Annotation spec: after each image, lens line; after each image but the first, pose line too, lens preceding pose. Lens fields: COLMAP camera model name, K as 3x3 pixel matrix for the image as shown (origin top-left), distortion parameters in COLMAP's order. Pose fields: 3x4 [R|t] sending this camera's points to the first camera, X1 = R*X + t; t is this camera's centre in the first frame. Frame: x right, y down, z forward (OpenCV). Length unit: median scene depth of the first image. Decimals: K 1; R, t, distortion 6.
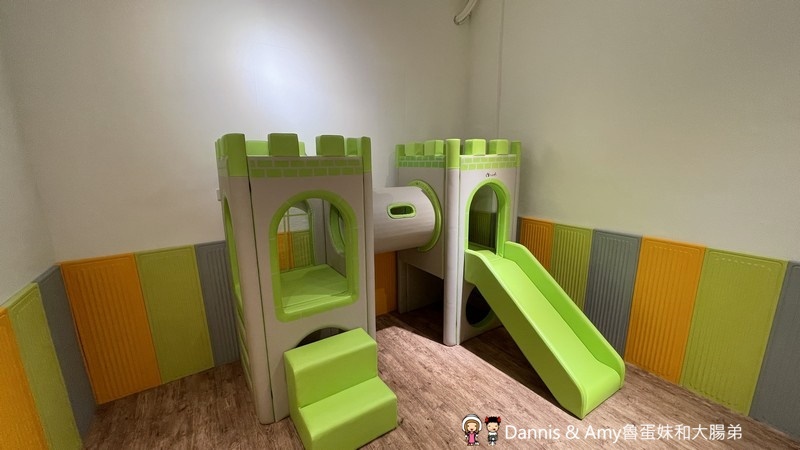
lens RADIAL K [[320.7, 0, 402.9], [0, 320.7, 228.5], [0, 0, 1]] dist [0.004318, 0.000333]
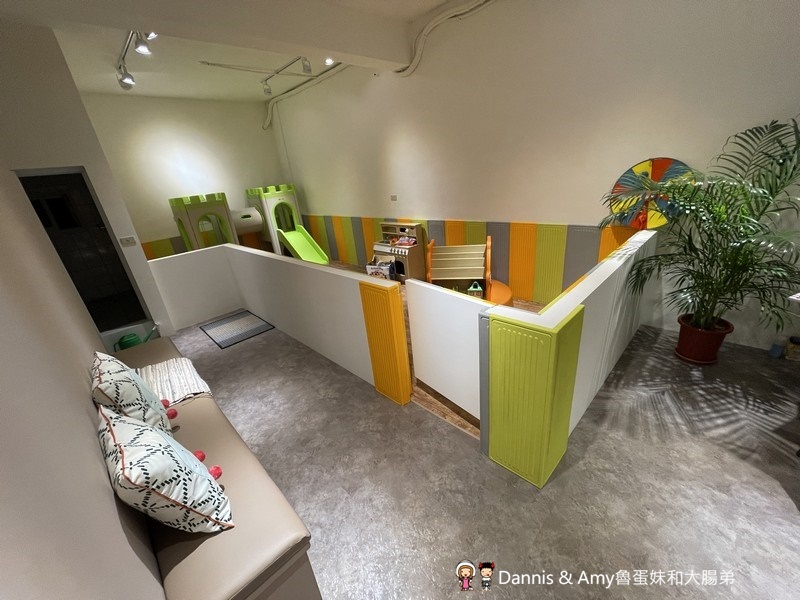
lens RADIAL K [[323.0, 0, 397.2], [0, 323.0, 302.9], [0, 0, 1]] dist [-0.001456, -0.000083]
pose [[0.977053, -0.158477, 0.142309, 0.733427], [0.131411, 0.974330, 0.182791, 0.319663], [-0.167624, -0.159895, 0.972798, -1.974428]]
